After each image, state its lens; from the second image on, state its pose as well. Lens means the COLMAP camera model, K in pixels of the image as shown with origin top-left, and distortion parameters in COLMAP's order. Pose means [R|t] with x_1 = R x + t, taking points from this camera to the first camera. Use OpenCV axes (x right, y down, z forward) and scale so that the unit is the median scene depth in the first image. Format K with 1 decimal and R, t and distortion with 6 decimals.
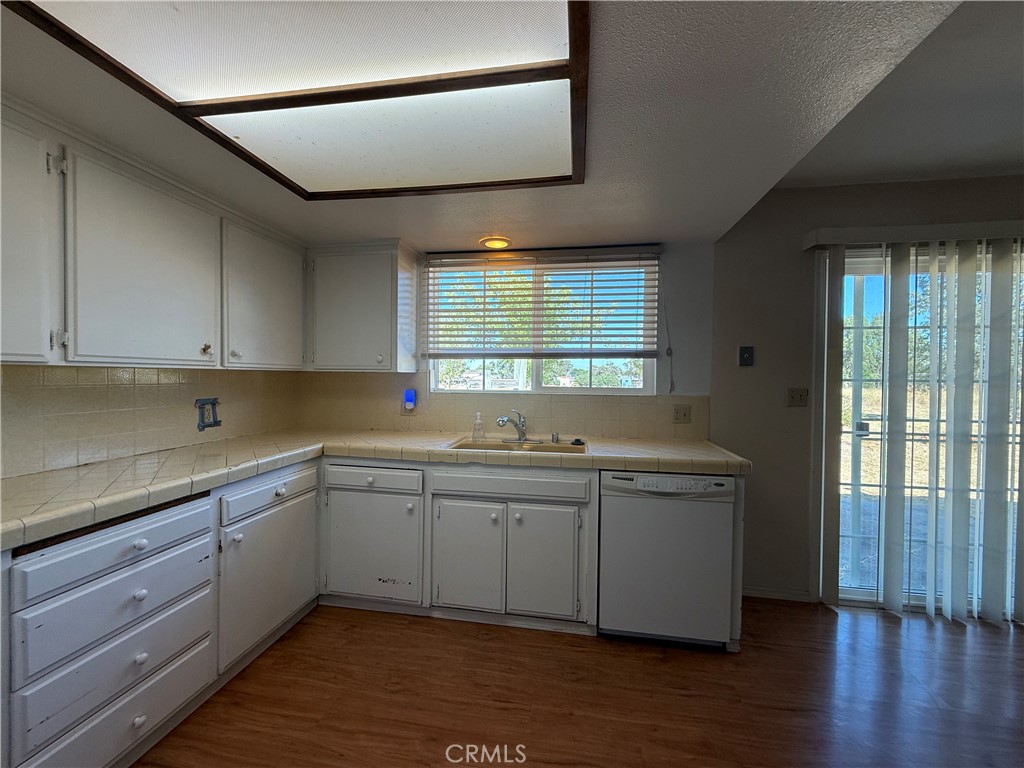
lens RADIAL K [[407.7, 0, 509.2], [0, 407.7, 383.2], [0, 0, 1]] dist [-0.000052, 0.000082]
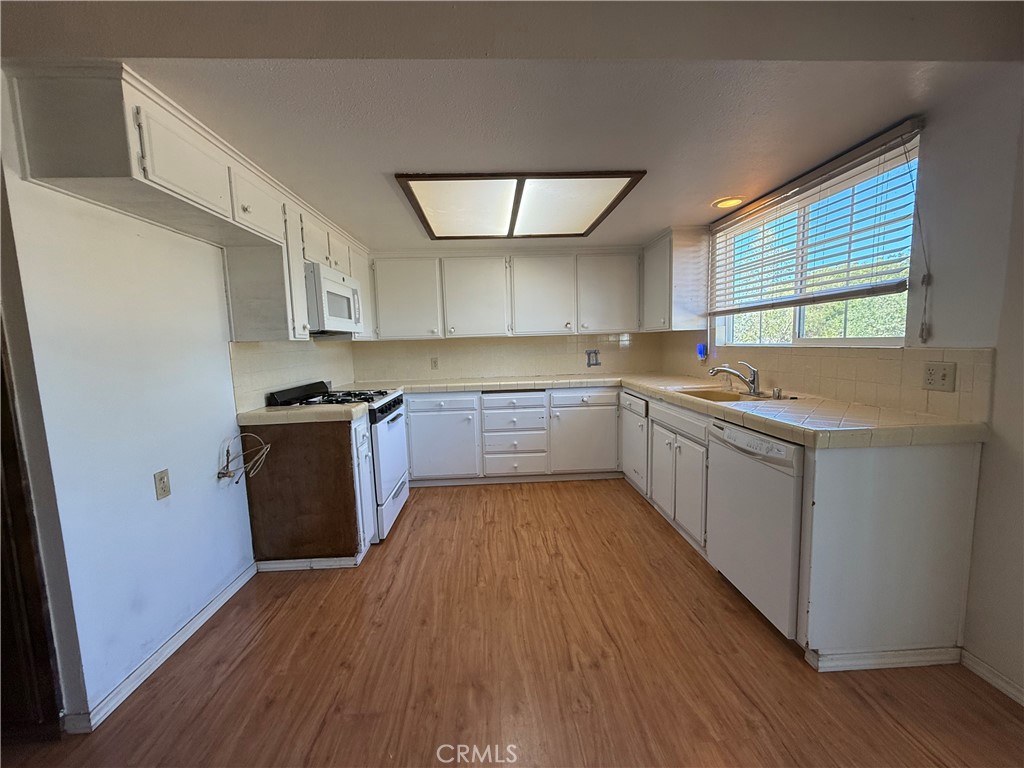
lens RADIAL K [[407.7, 0, 509.2], [0, 407.7, 383.2], [0, 0, 1]] dist [-0.000052, 0.000082]
pose [[0.212689, 0.079654, -0.973868, 1.112116], [0.018244, 0.996174, 0.085463, 0.024110], [0.976950, -0.035944, 0.210422, 0.256878]]
